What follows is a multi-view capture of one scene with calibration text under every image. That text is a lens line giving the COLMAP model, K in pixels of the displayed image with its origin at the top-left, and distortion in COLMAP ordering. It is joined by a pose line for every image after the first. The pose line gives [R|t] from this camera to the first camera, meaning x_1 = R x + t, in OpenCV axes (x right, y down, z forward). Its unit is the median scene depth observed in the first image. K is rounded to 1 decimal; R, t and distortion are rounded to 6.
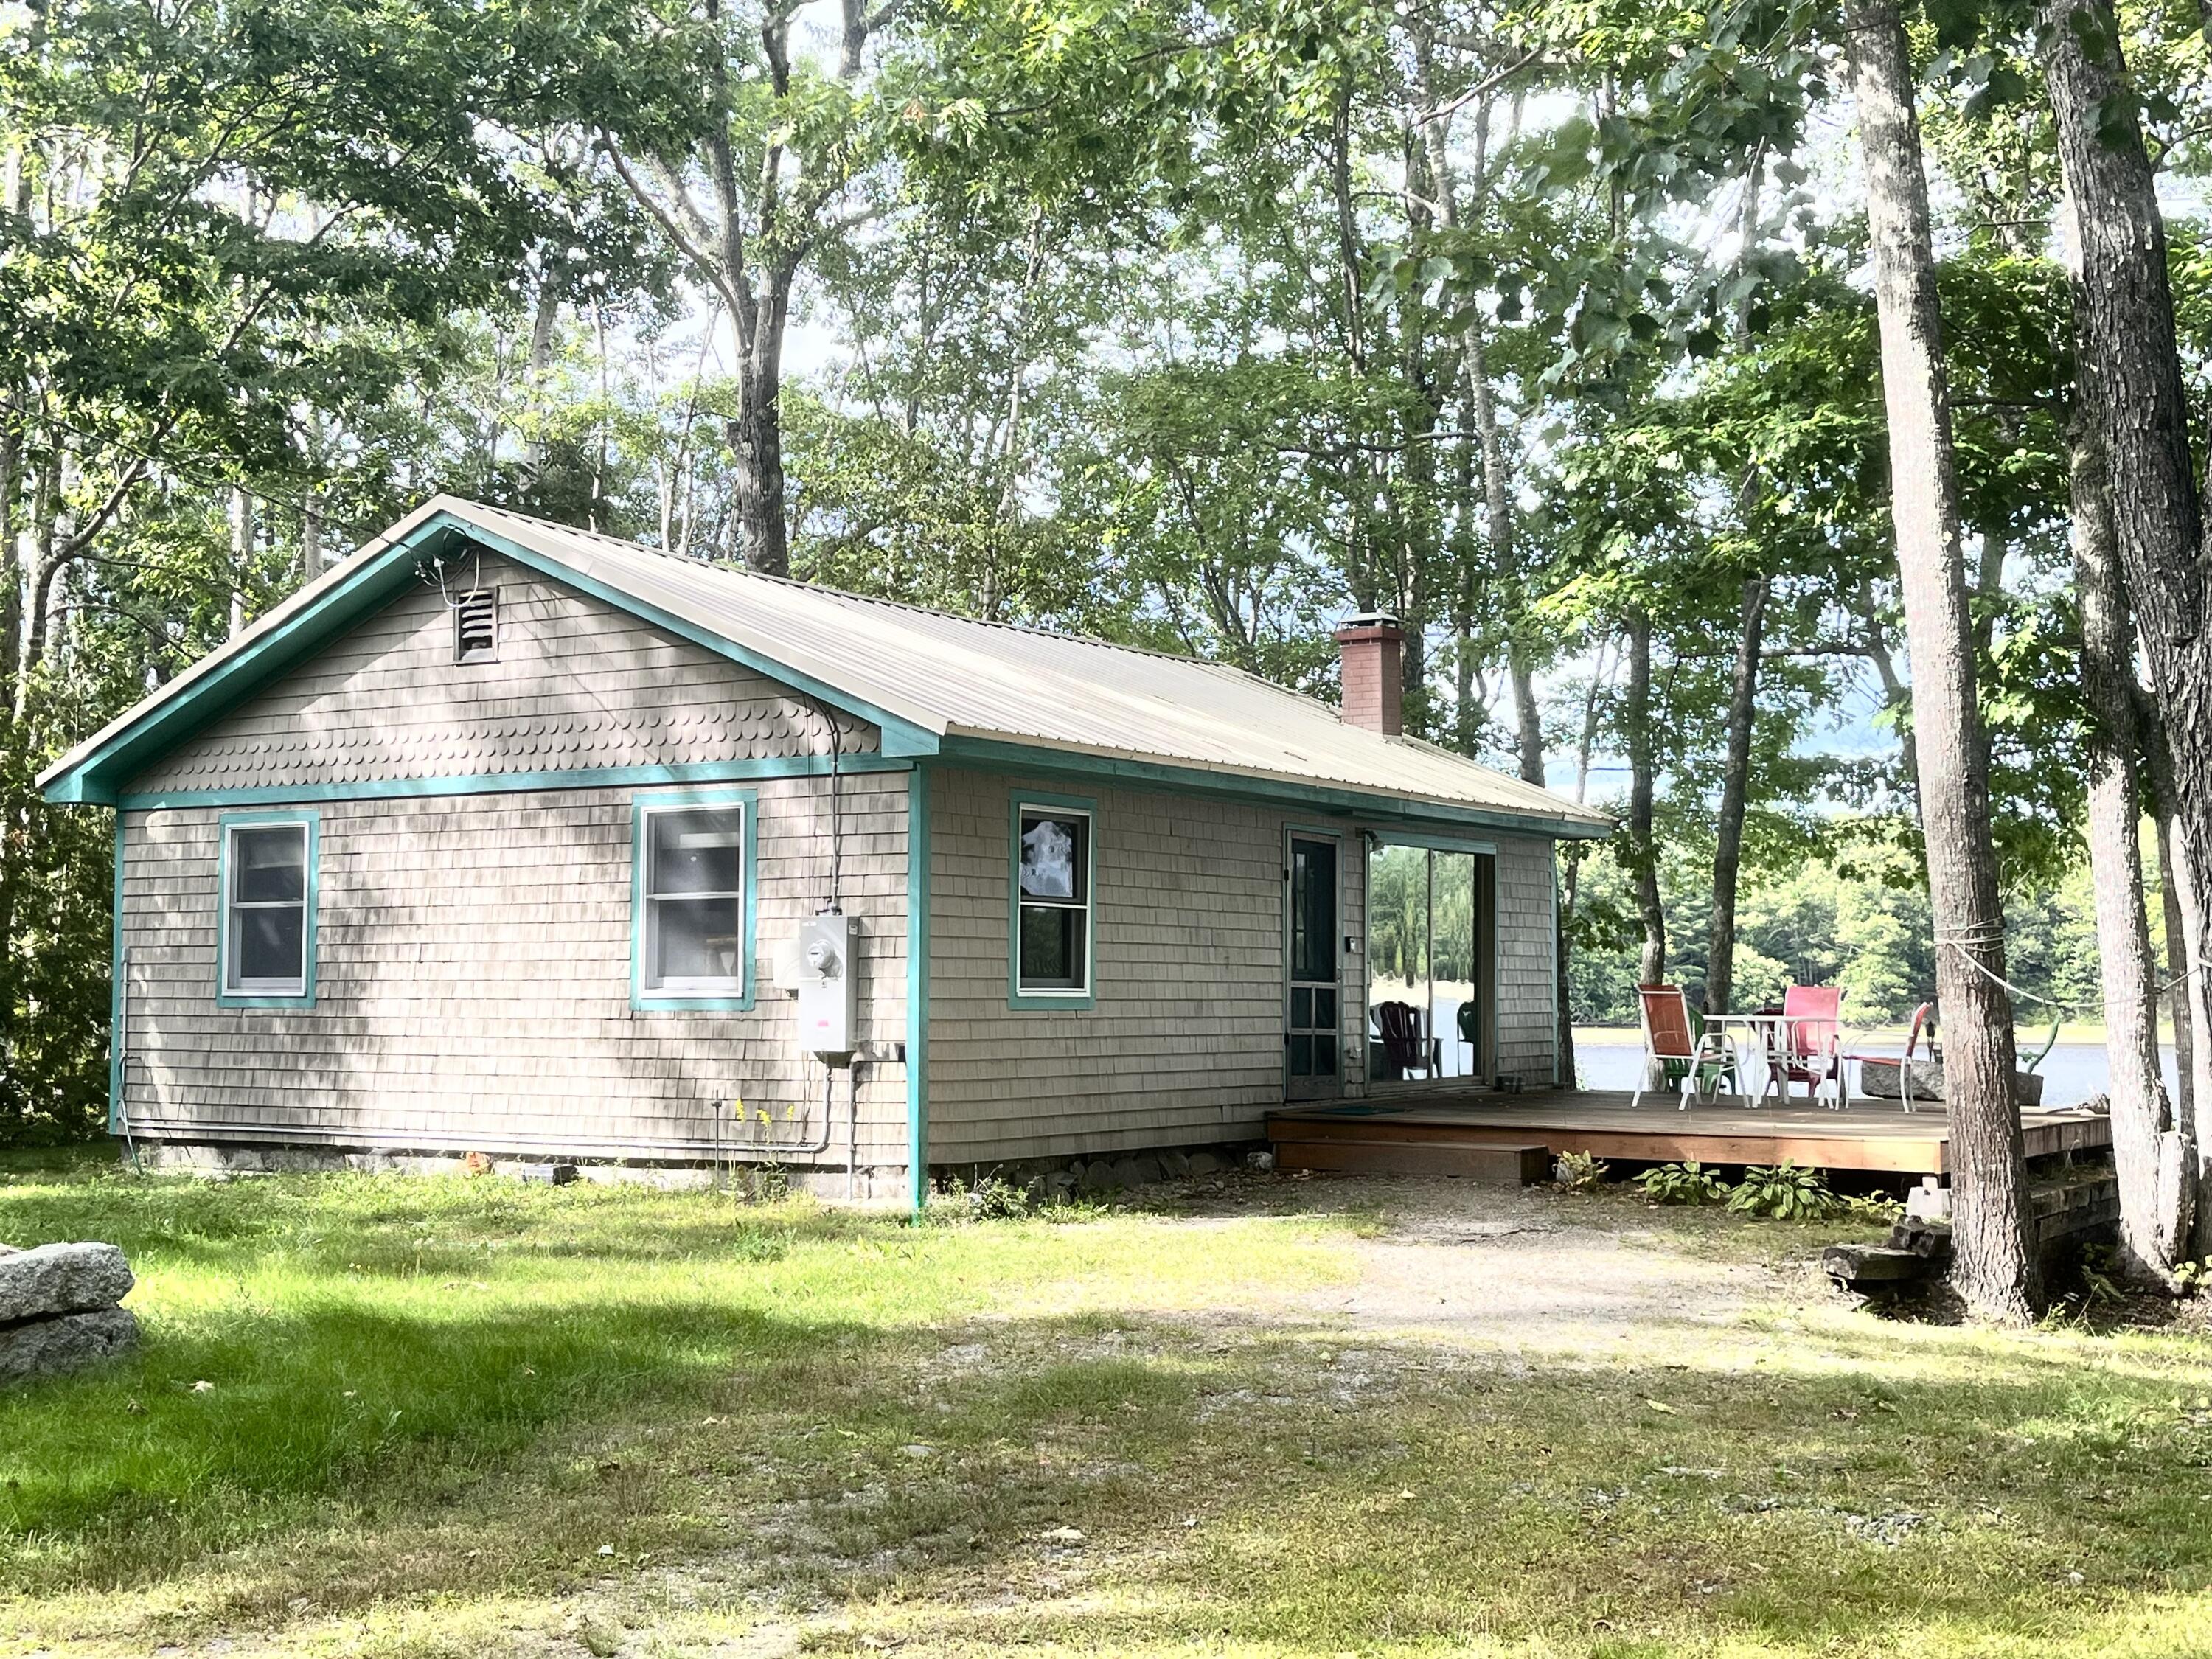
lens RADIAL K [[2678.6, 0, 1109.1], [0, 2678.6, 820.0], [0, 0, 1]] dist [0.012547, 0.000000]
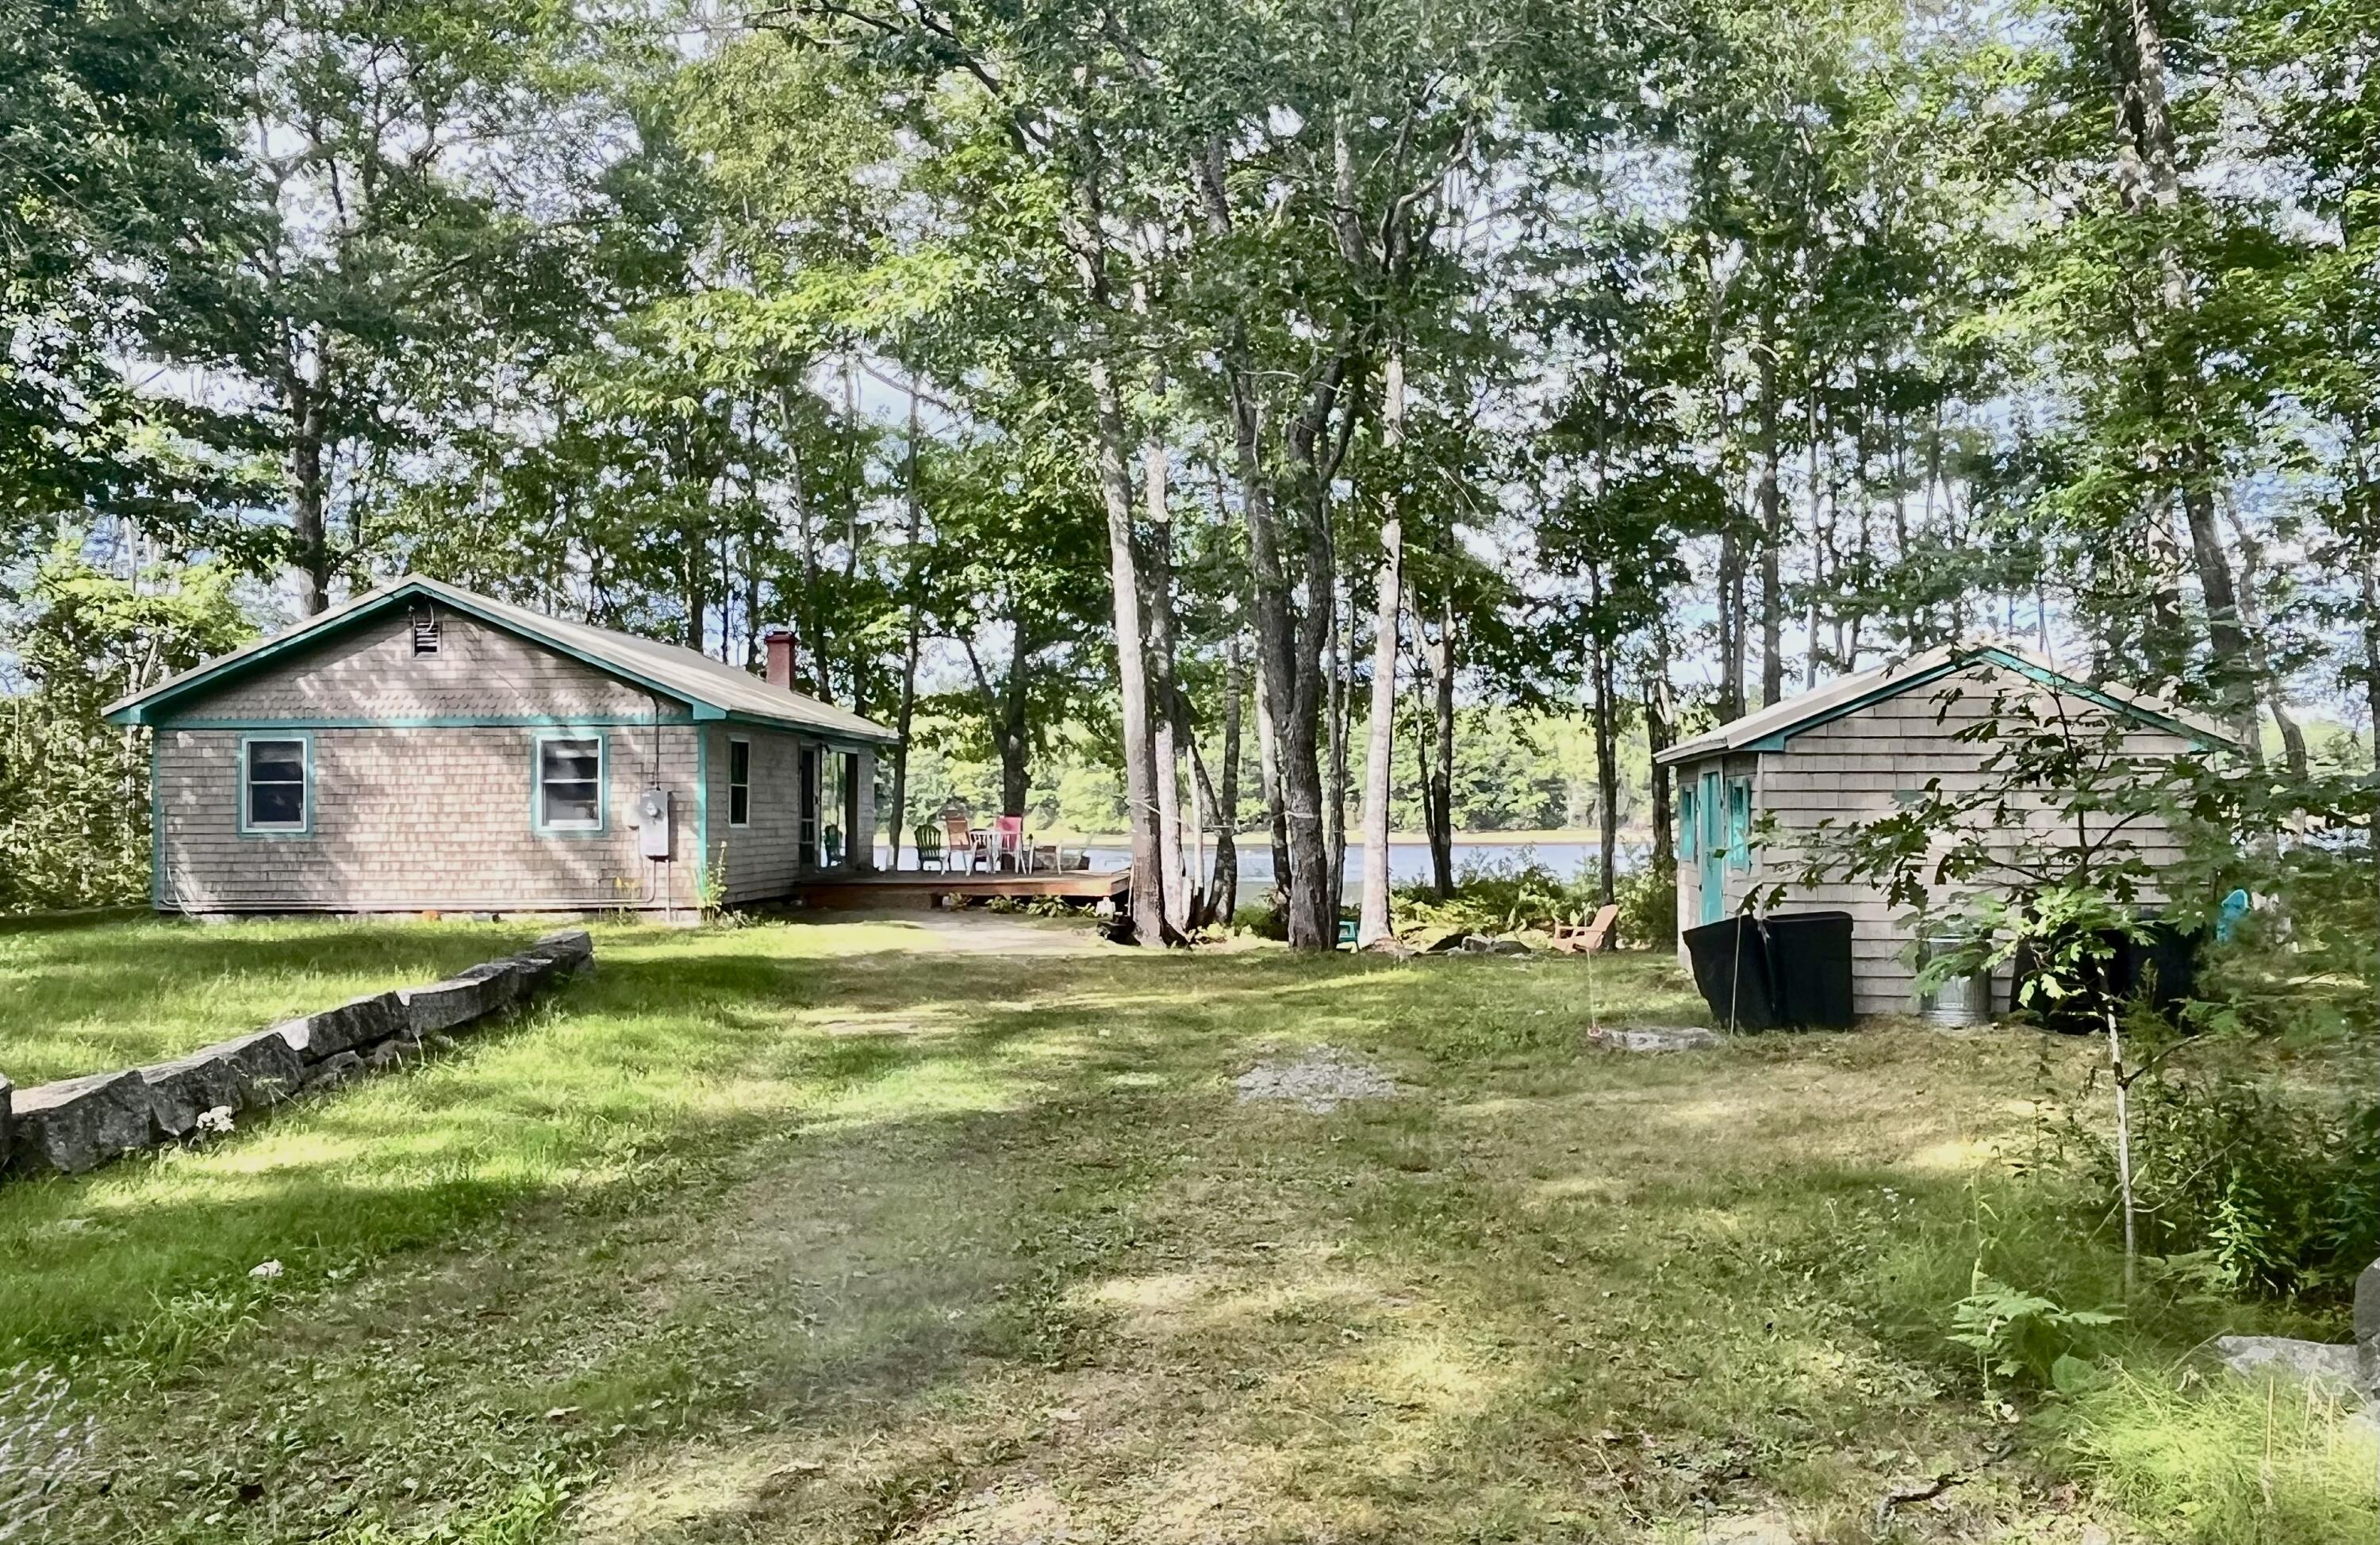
lens RADIAL K [[1820.7, 0, 1188.8], [0, 1820.7, 783.8], [0, 0, 1]] dist [-0.004266, -0.001382]
pose [[0.872029, -0.001874, 0.489451, -0.412836], [-0.023253, 0.998705, 0.045251, -0.042589], [-0.488902, -0.050841, 0.870856, -0.435469]]
